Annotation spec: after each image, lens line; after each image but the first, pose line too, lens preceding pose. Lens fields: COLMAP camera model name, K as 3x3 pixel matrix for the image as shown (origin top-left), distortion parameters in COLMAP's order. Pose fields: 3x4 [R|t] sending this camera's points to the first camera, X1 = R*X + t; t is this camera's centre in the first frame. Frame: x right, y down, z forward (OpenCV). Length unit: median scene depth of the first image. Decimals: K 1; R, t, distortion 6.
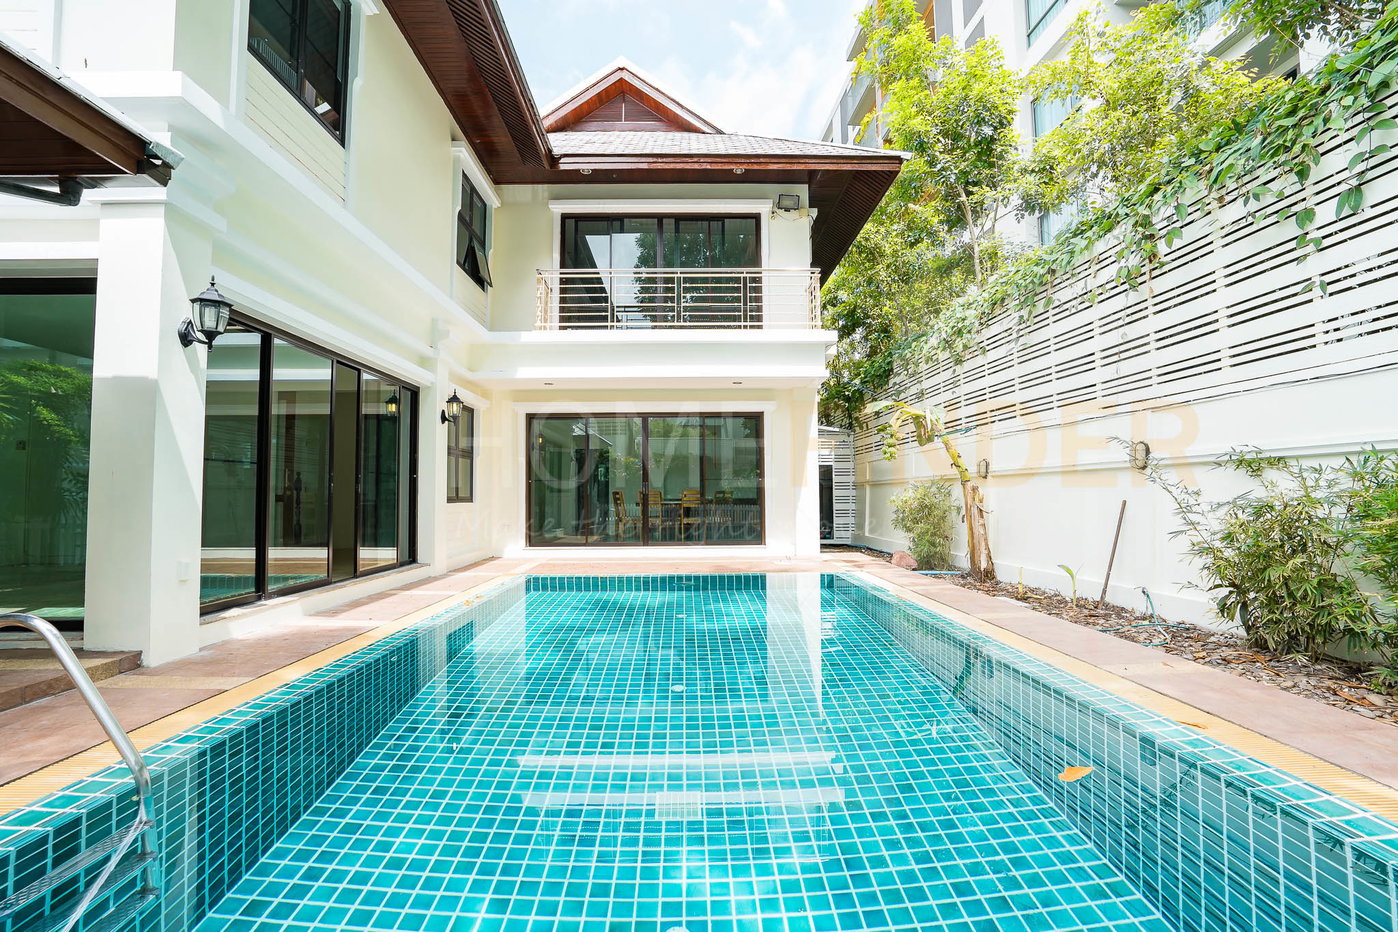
lens RADIAL K [[669.6, 0, 699.0], [0, 669.6, 466.0], [0, 0, 1]] dist [-0.083448, 0.063358]
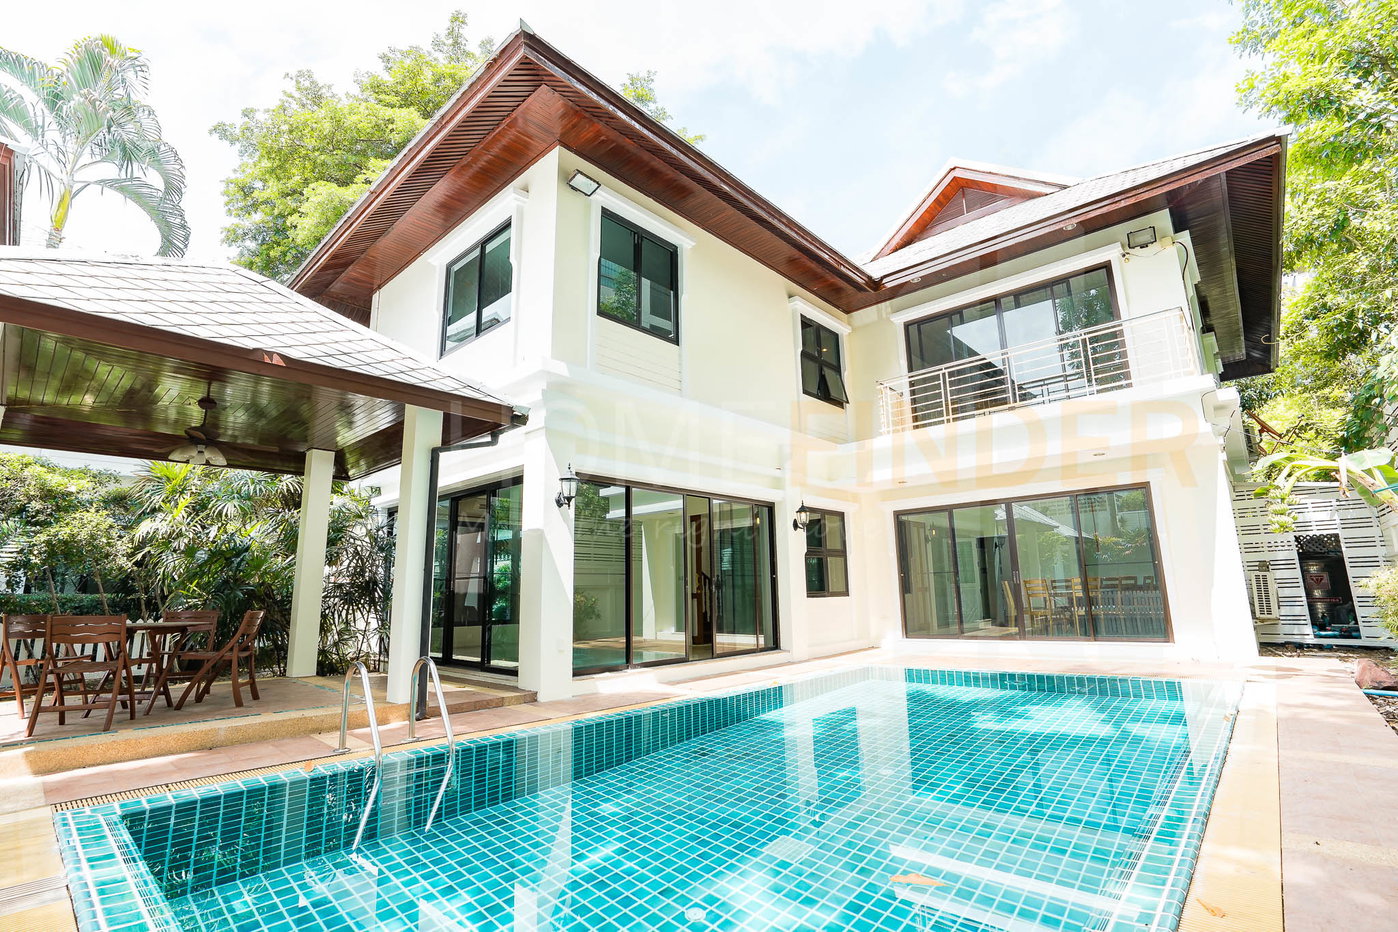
lens RADIAL K [[651.2, 0, 683.4], [0, 651.2, 469.6], [0, 0, 1]] dist [-0.026583, -0.000103]
pose [[0.721815, -0.141981, -0.677366, 0.226622], [0.050915, 0.986972, -0.152621, -0.002334], [0.690211, 0.075676, 0.719640, 0.006783]]
